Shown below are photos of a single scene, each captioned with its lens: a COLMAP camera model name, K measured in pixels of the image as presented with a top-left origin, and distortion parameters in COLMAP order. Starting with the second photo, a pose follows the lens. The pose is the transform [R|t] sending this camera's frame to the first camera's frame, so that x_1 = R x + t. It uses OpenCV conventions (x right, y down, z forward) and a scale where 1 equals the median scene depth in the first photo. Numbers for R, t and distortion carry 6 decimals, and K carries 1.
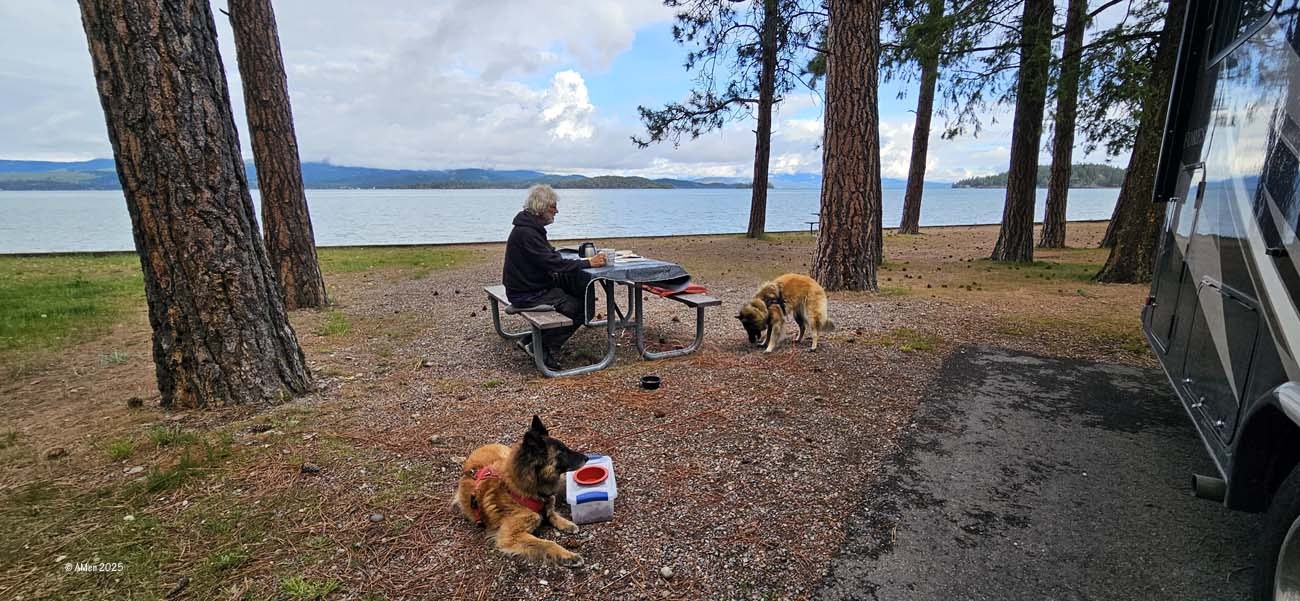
lens RADIAL K [[539.5, 0, 657.3], [0, 539.5, 299.0], [0, 0, 1]] dist [-0.002526, 0.001406]
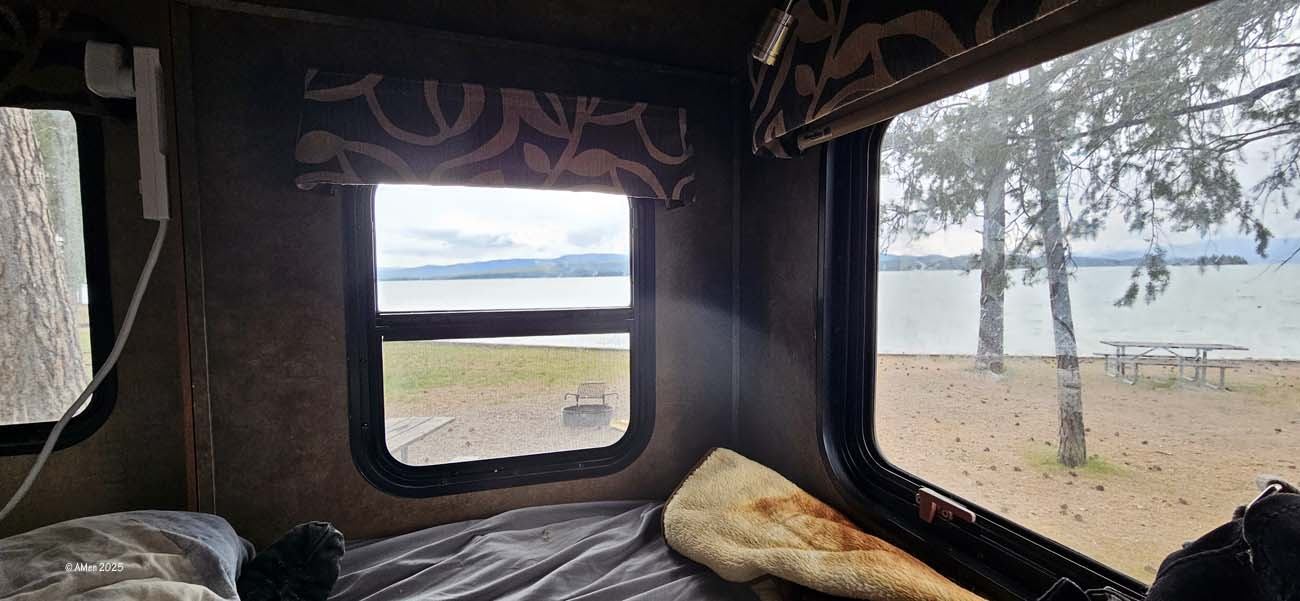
lens RADIAL K [[539.5, 0, 654.1], [0, 539.5, 295.2], [0, 0, 1]] dist [-0.002526, 0.001406]
pose [[0.809990, 0.009691, -0.586364, 0.245921], [-0.101181, 0.987179, -0.123454, -0.081857], [0.577650, 0.159326, 0.800585, 0.144735]]
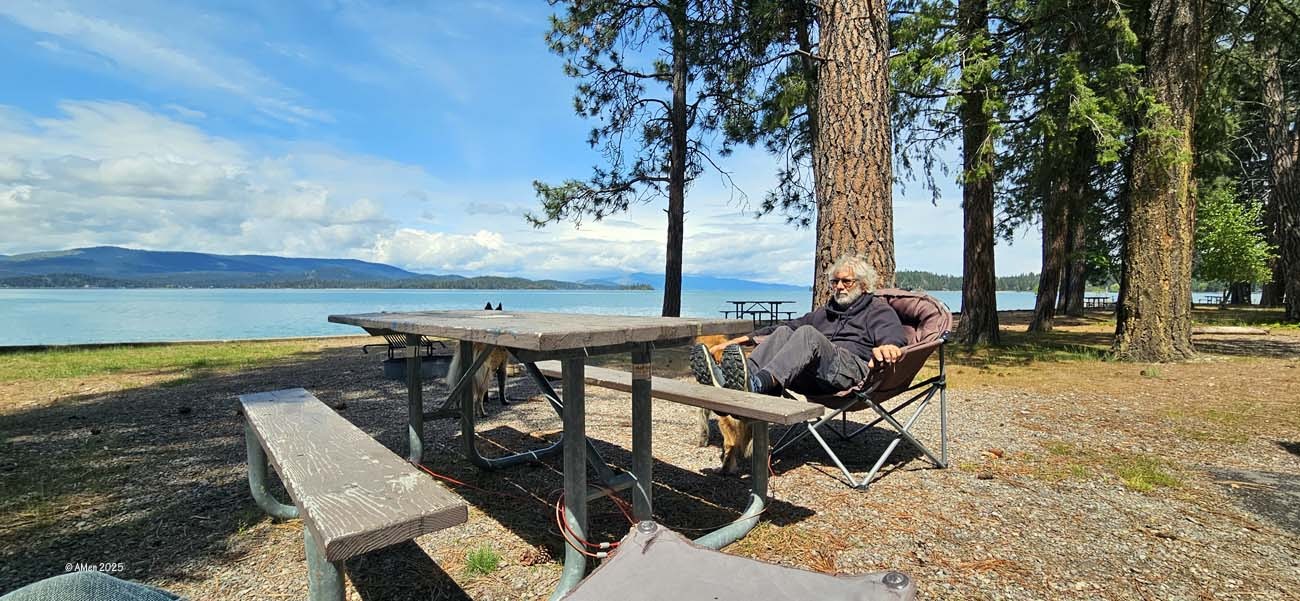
lens RADIAL K [[539.5, 0, 659.3], [0, 539.5, 294.6], [0, 0, 1]] dist [-0.002526, 0.001406]
pose [[0.976396, 0.003856, 0.215955, -0.026561], [0.037707, 0.981443, -0.188008, -0.002119], [-0.212672, 0.191713, 0.958132, 0.155908]]
